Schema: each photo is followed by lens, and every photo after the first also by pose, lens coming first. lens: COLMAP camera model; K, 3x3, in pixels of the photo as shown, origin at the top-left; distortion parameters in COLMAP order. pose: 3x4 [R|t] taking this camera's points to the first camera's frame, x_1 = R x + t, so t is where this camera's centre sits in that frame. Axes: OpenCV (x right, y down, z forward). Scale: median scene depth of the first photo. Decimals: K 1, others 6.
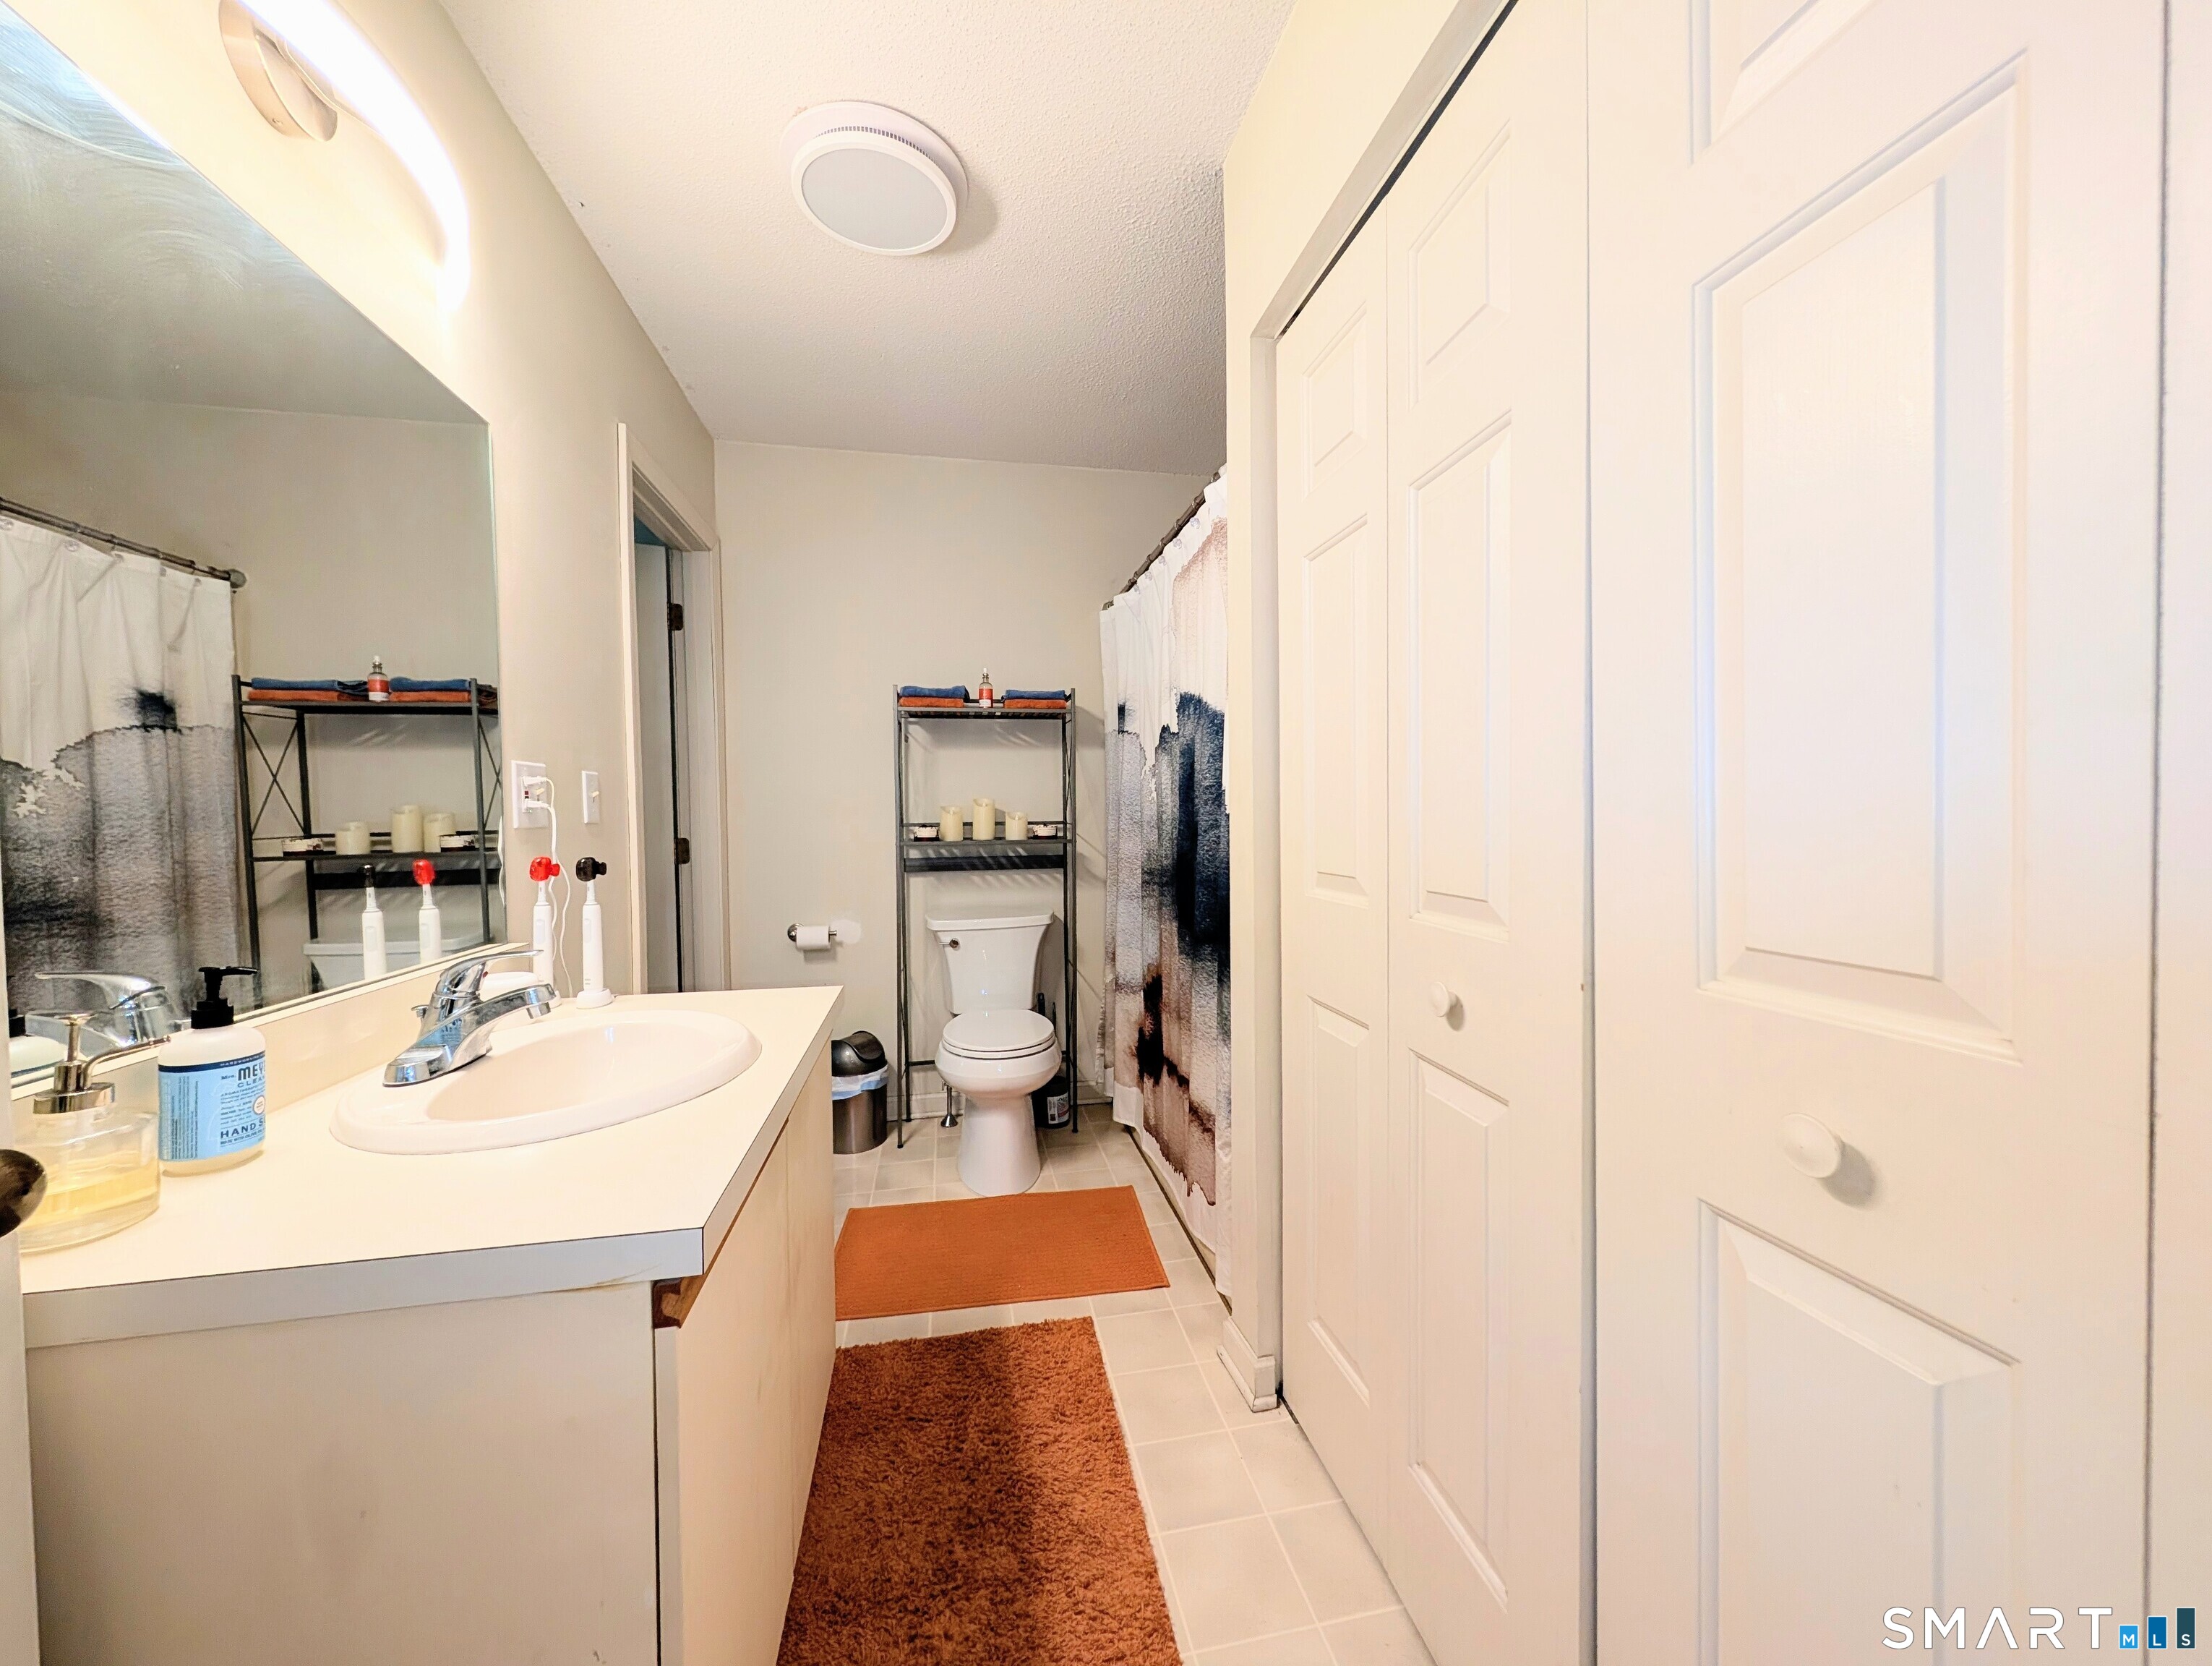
lens RADIAL K [[804.7, 0, 1104.6], [0, 804.7, 833.0], [0, 0, 1]] dist [-0.000562, -0.000567]
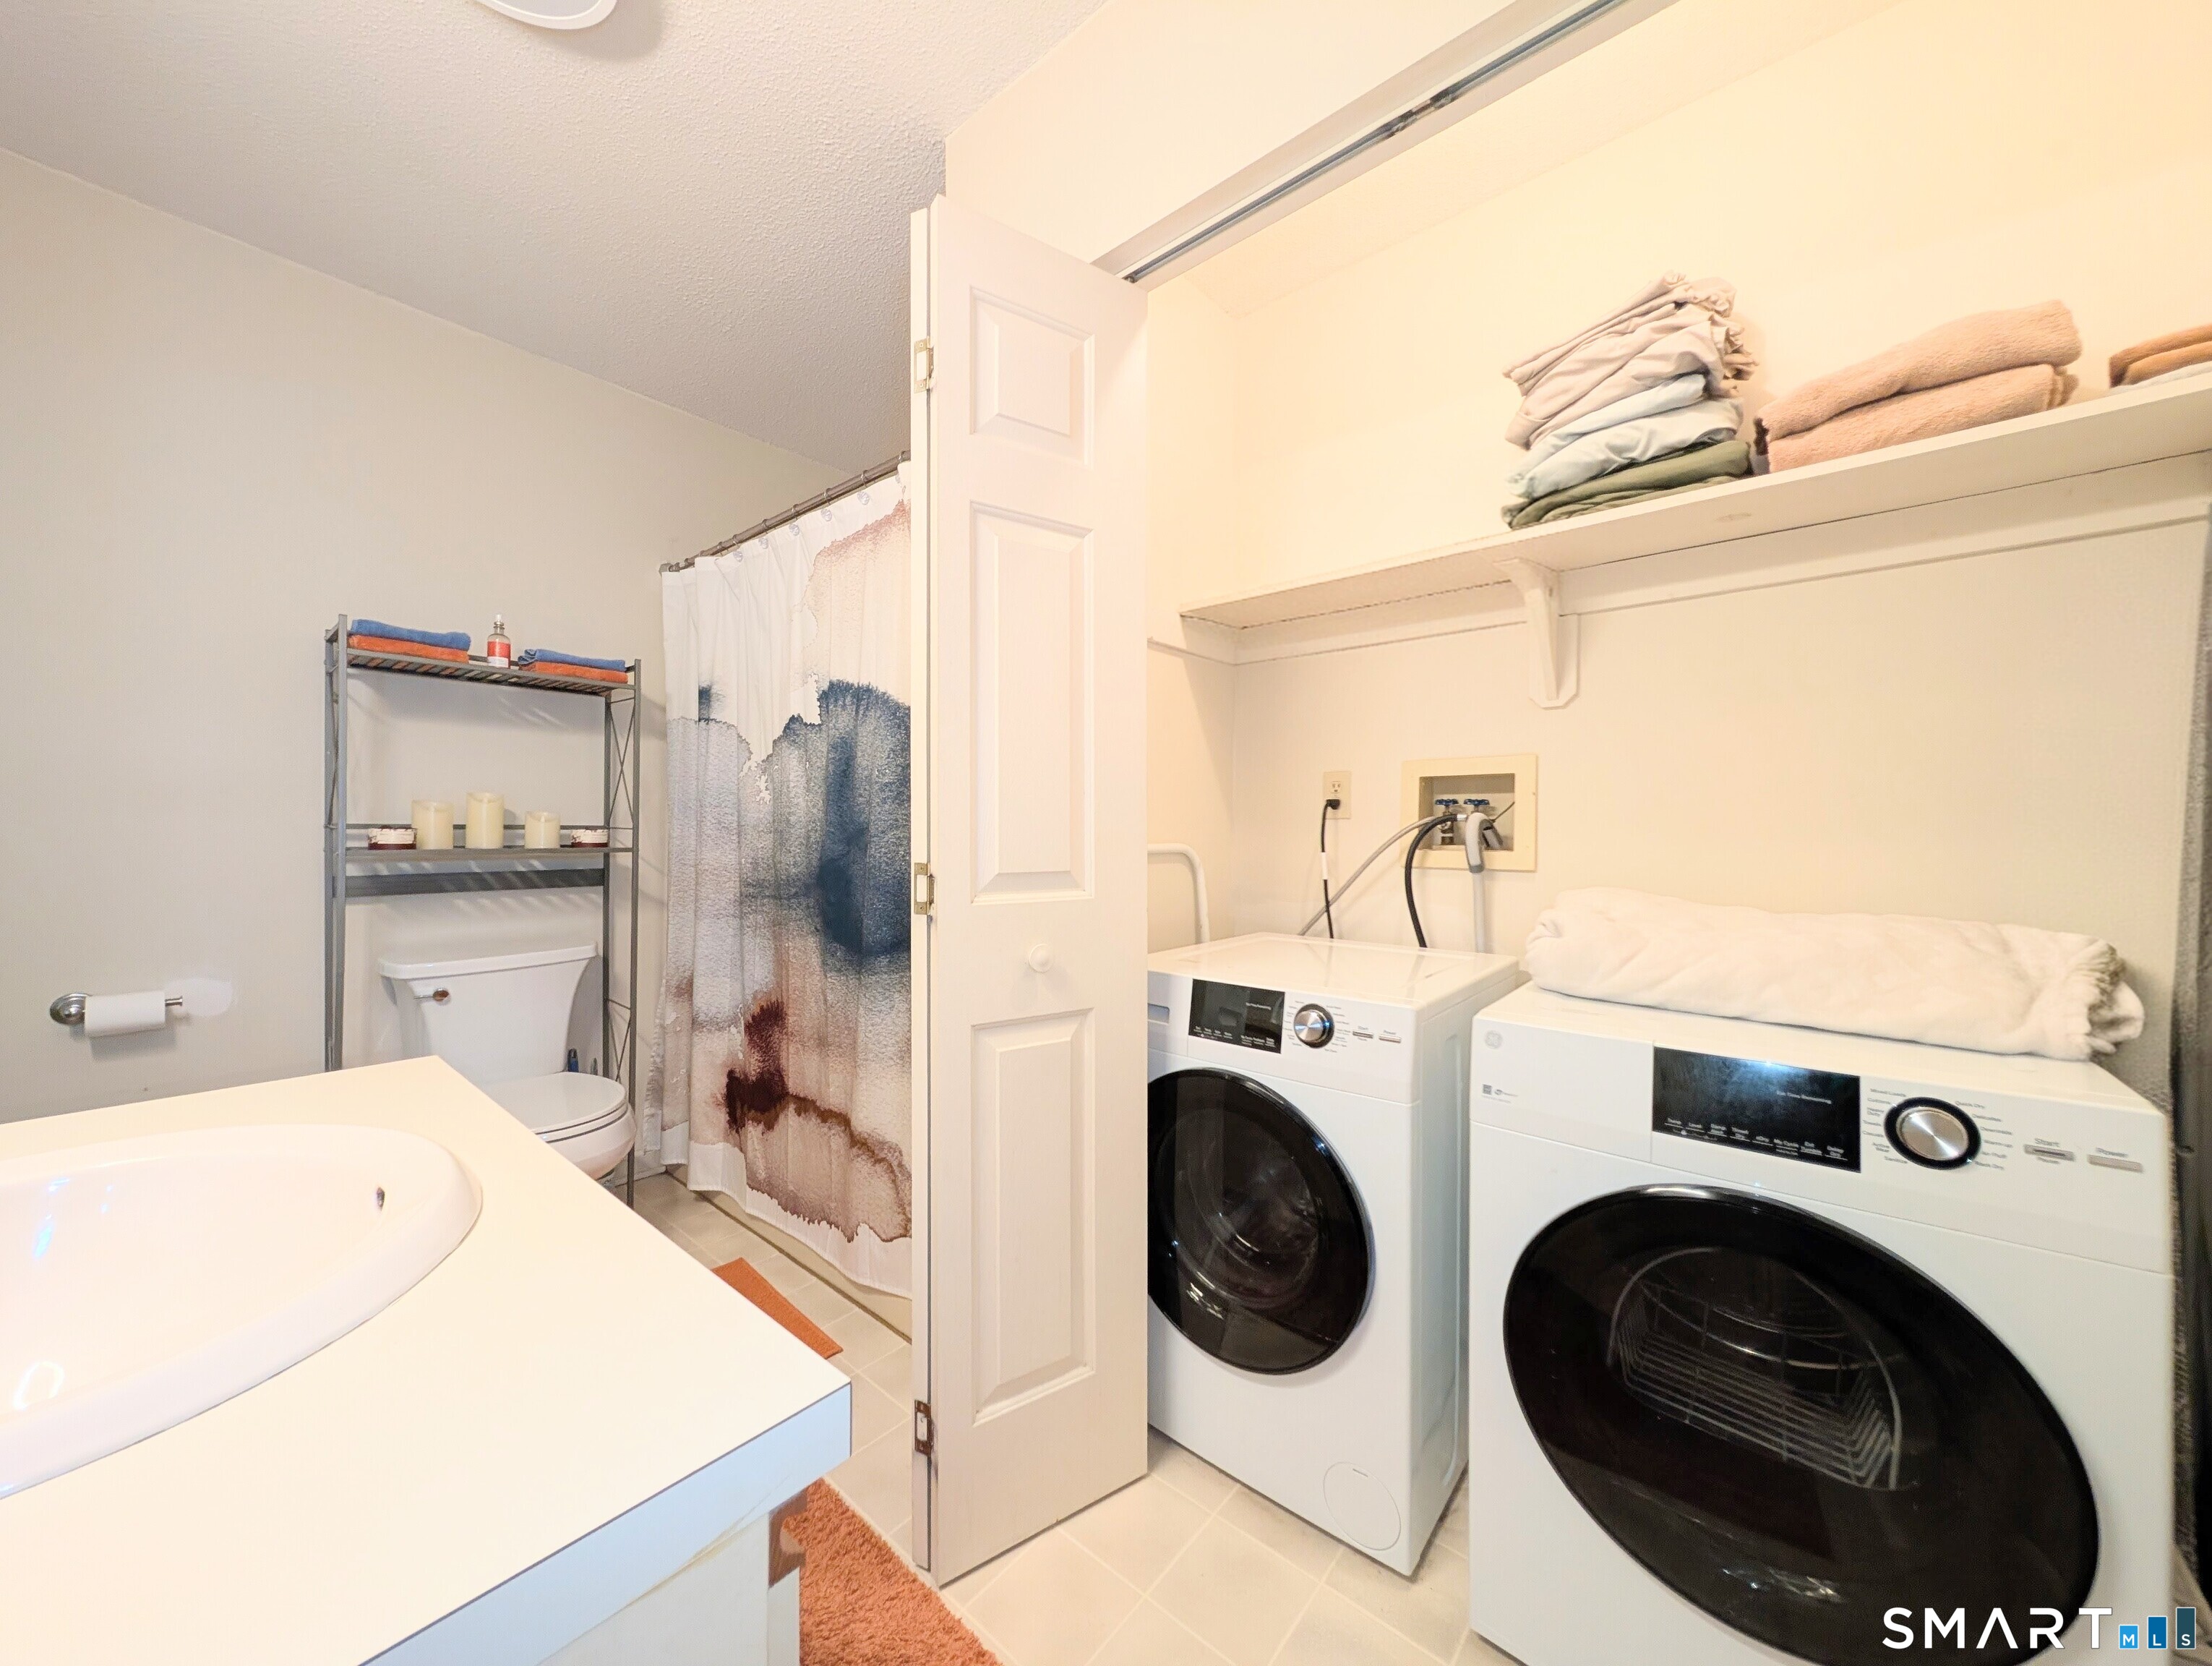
lens RADIAL K [[804.7, 0, 1104.1], [0, 804.7, 834.0], [0, 0, 1]] dist [-0.000562, -0.000567]
pose [[0.781506, 0.011831, 0.623786, -0.175370], [0.004626, 0.999683, -0.024756, 0.016572], [-0.623881, 0.022233, 0.781203, 0.086740]]
